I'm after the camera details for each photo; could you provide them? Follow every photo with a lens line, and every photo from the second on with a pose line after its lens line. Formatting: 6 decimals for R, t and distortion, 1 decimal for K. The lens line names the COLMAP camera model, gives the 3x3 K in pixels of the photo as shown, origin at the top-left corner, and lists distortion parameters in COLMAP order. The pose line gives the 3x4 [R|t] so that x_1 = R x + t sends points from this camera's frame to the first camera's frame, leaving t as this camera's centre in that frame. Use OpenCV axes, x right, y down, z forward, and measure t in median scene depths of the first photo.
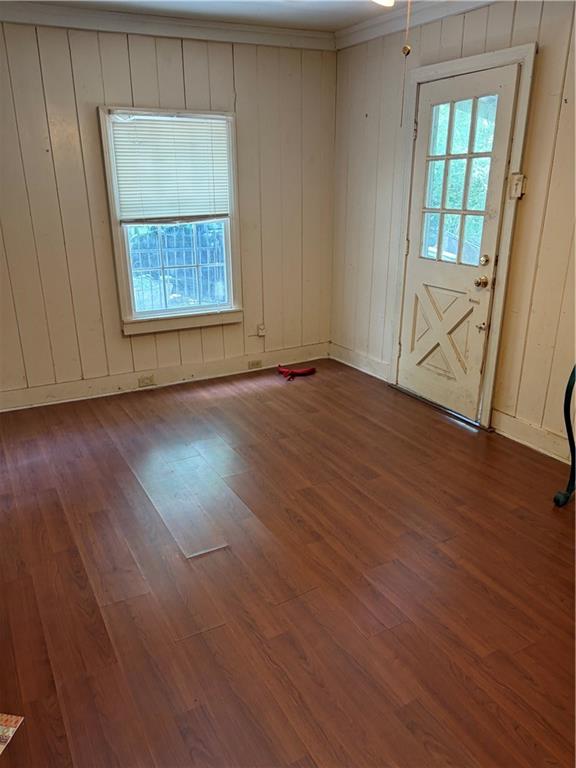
lens RADIAL K [[579.2, 0, 288.0], [0, 579.2, 385.1], [0, 0, 1]] dist [-0.004483, -0.004476]
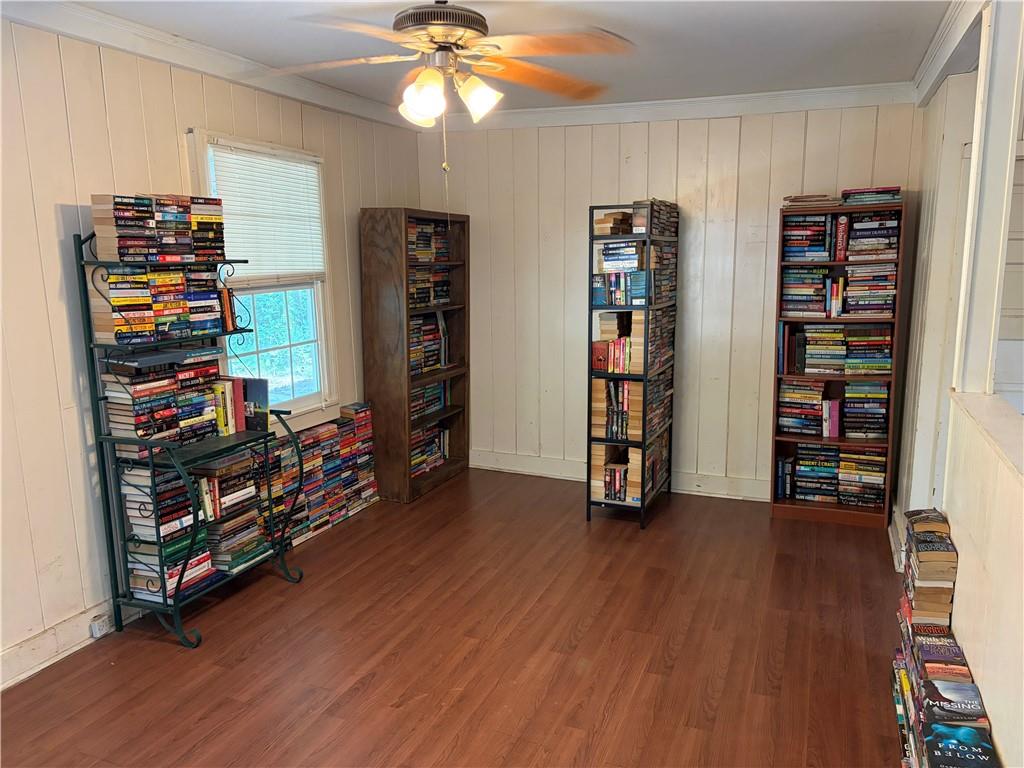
lens RADIAL K [[772.3, 0, 513.7], [0, 772.3, 387.8], [0, 0, 1]] dist [-0.004483, -0.004476]
pose [[-0.628171, -0.120867, 0.768630, -0.850467], [0.271816, 0.891531, 0.362337, -0.544199], [-0.729052, 0.436535, -0.527181, 1.487055]]
